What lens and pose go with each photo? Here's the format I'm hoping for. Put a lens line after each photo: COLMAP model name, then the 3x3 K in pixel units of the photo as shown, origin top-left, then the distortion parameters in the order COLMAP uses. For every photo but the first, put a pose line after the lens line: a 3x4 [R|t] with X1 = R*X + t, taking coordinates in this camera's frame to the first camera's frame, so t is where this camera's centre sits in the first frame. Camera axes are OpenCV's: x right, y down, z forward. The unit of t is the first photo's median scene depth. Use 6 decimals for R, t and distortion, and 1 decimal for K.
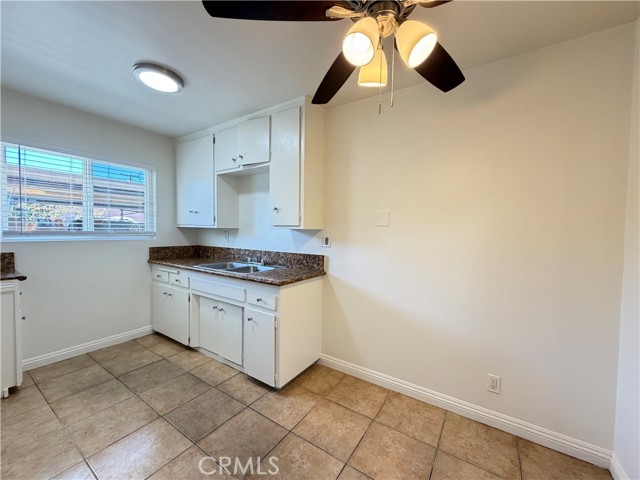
lens RADIAL K [[256.2, 0, 319.1], [0, 256.2, 238.8], [0, 0, 1]] dist [-0.002153, 0.000899]
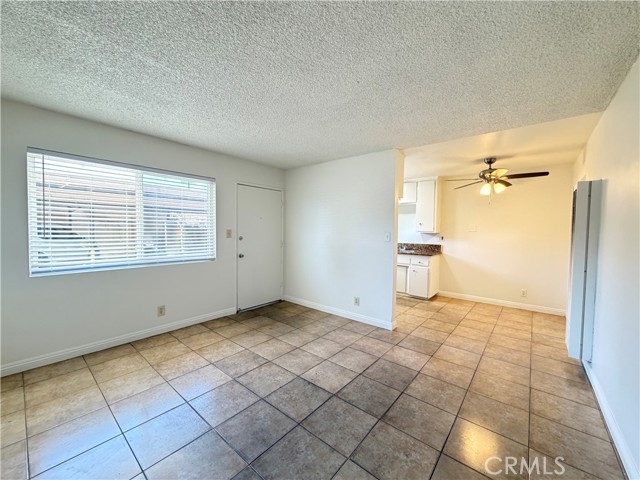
lens RADIAL K [[256.2, 0, 316.9], [0, 256.2, 240.4], [0, 0, 1]] dist [-0.002153, 0.000899]
pose [[0.993521, 0.000647, -0.113645, -0.754982], [0.000005, 0.999984, 0.005742, 0.014627], [0.113647, -0.005705, 0.993505, -1.239507]]
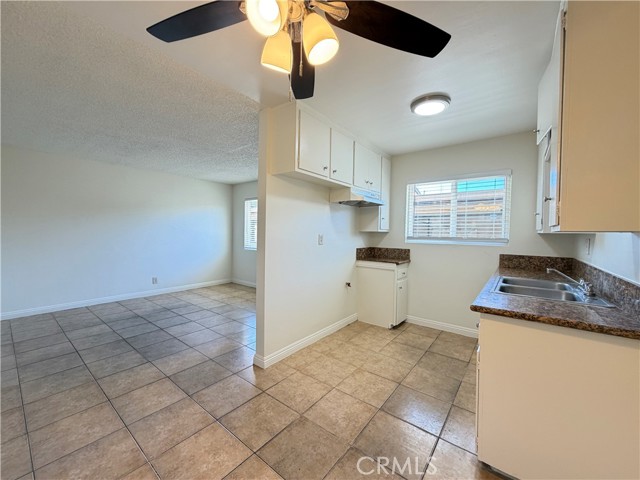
lens RADIAL K [[256.2, 0, 319.1], [0, 256.2, 236.9], [0, 0, 1]] dist [-0.002153, 0.000899]
pose [[-0.079408, -0.001322, -0.996841, 0.457574], [-0.049765, 0.998757, 0.002640, -0.001503], [0.995599, 0.049817, -0.079375, 0.471106]]
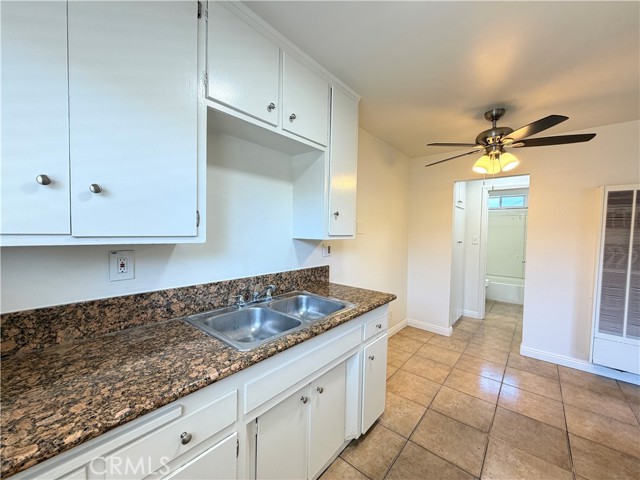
lens RADIAL K [[256.2, 0, 319.1], [0, 256.2, 235.2], [0, 0, 1]] dist [-0.002153, 0.000899]
pose [[0.116768, -0.032151, 0.992639, -0.883126], [0.019736, 0.999354, 0.030046, -0.072142], [-0.992963, 0.016082, 0.117327, 0.889634]]
